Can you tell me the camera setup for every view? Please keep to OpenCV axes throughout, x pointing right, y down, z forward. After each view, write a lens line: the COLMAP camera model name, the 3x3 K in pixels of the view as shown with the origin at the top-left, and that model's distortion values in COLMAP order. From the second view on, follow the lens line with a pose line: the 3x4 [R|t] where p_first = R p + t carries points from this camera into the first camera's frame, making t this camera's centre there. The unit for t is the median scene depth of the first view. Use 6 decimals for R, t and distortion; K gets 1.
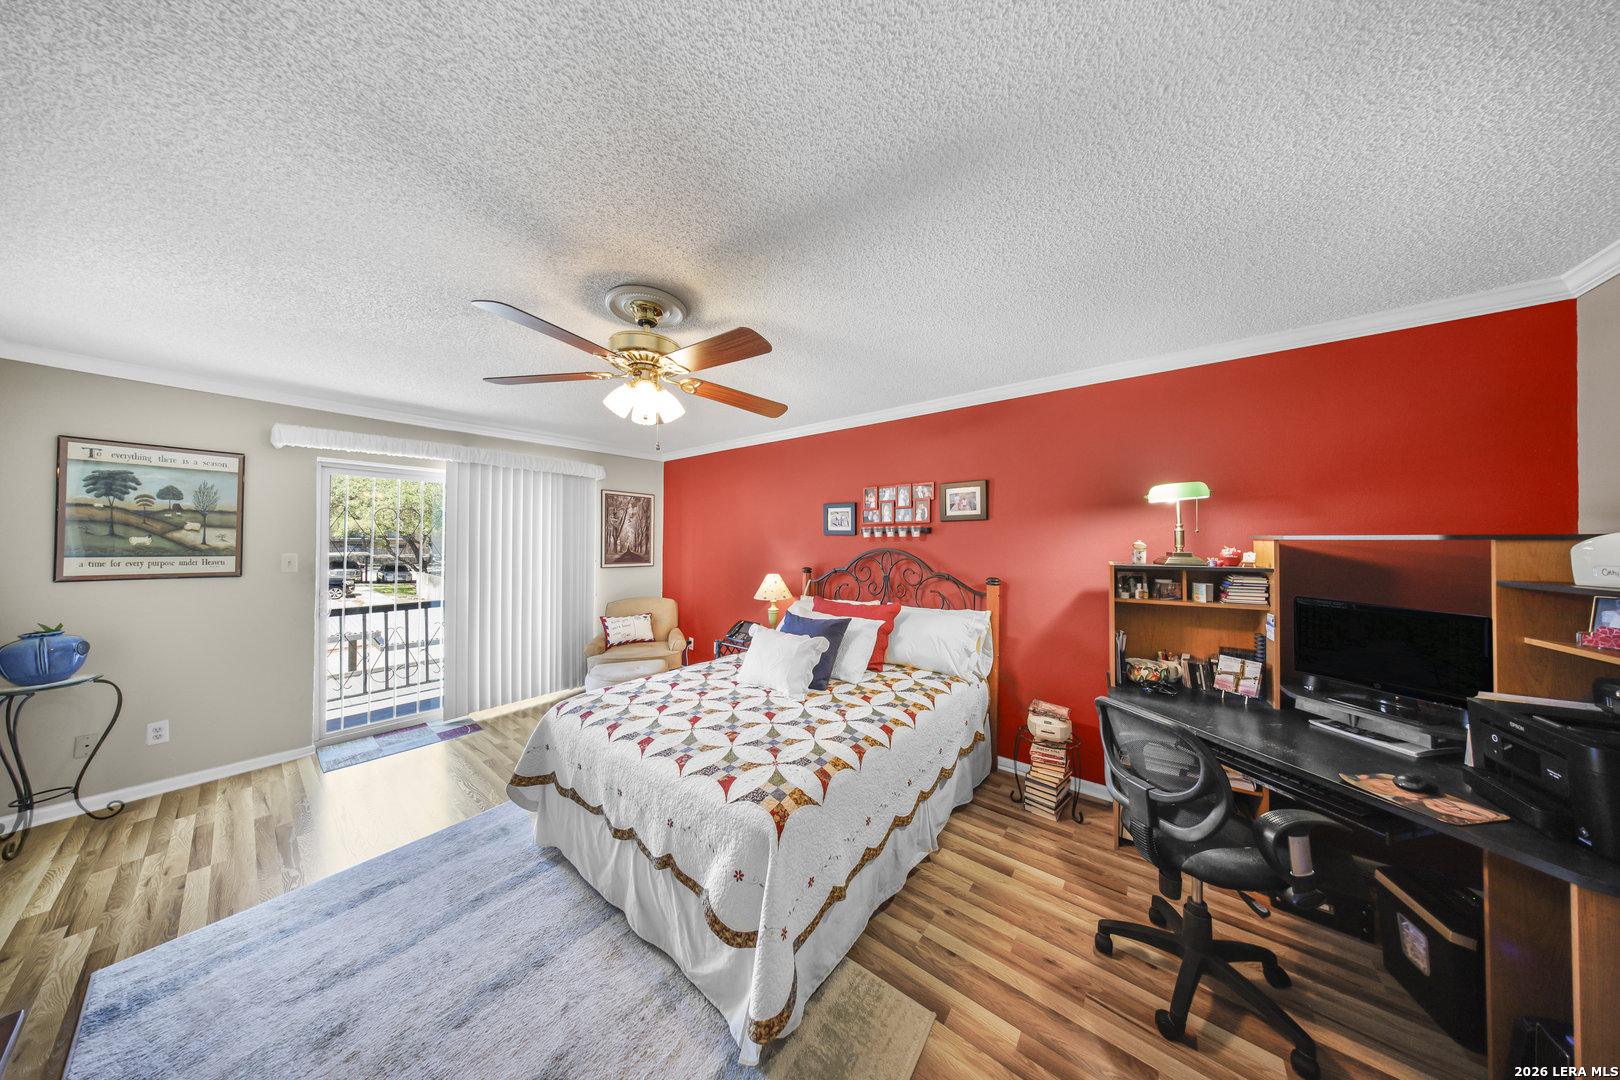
lens RADIAL K [[453.1, 0, 813.6], [0, 453.1, 533.3], [0, 0, 1]] dist [0.006950, -0.000008]
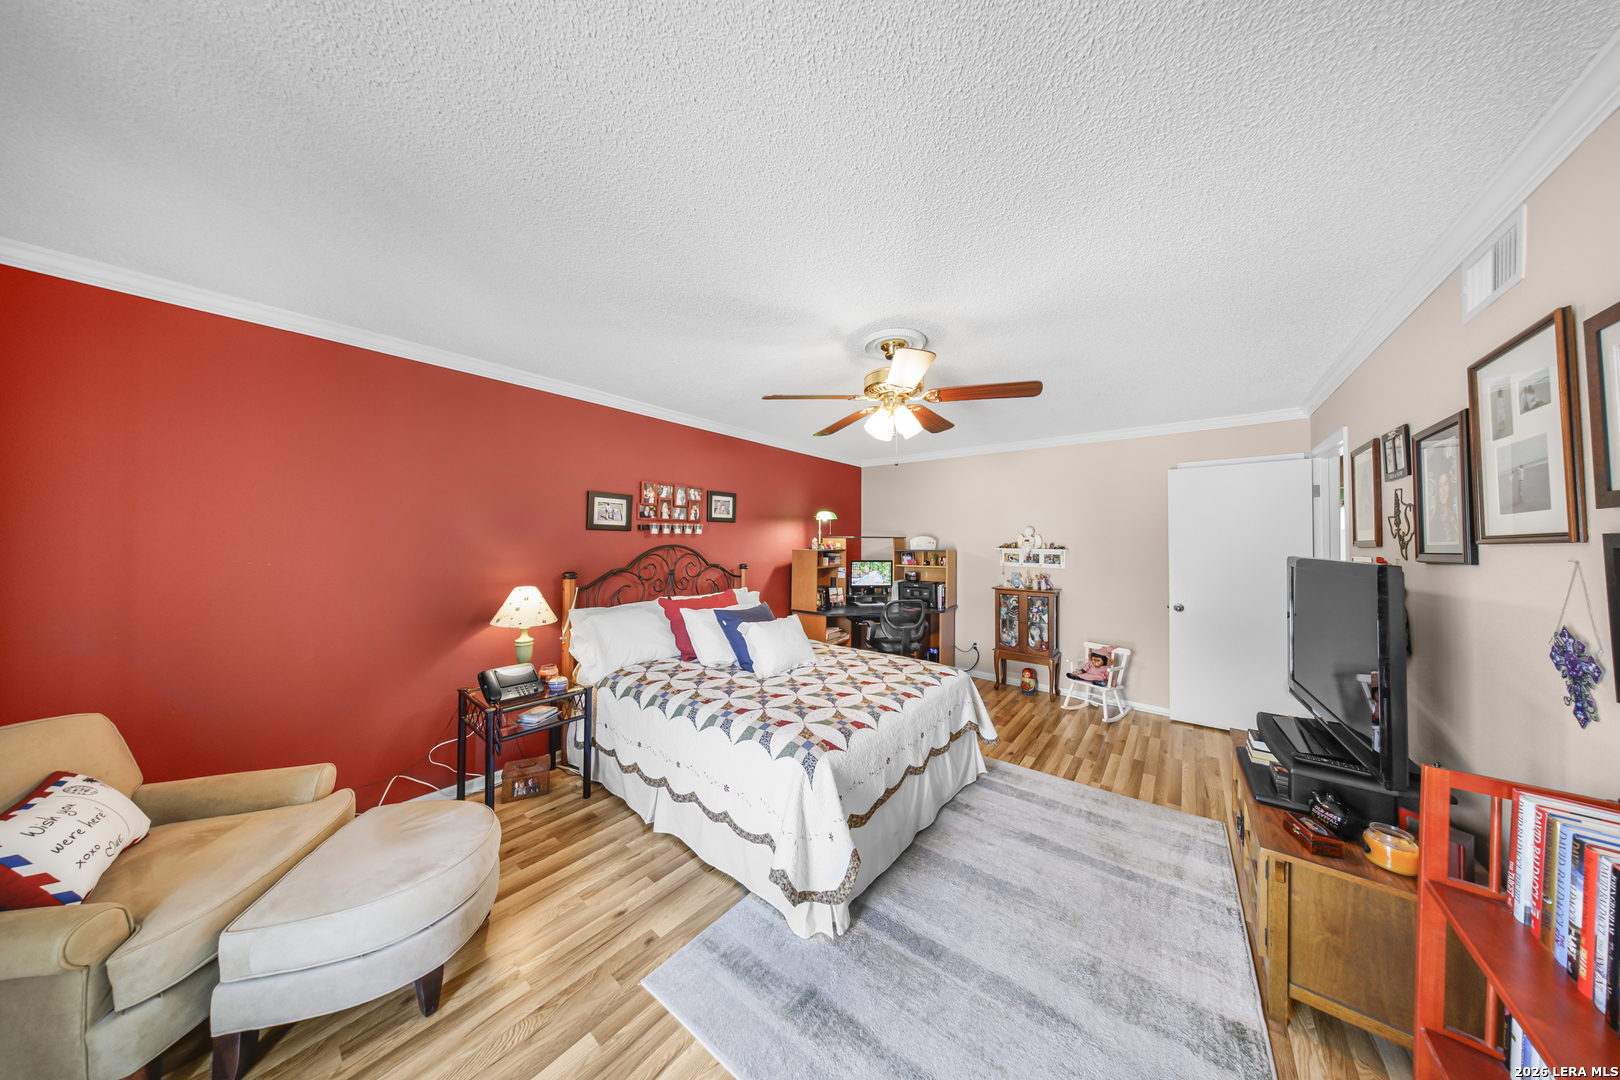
lens RADIAL K [[453.1, 0, 813.6], [0, 453.1, 533.3], [0, 0, 1]] dist [0.006950, -0.000008]
pose [[0.008104, 0.013198, 0.999880, -0.889299], [-0.019915, 0.999717, -0.013034, 0.014702], [-0.999769, -0.019807, 0.008364, 0.677440]]
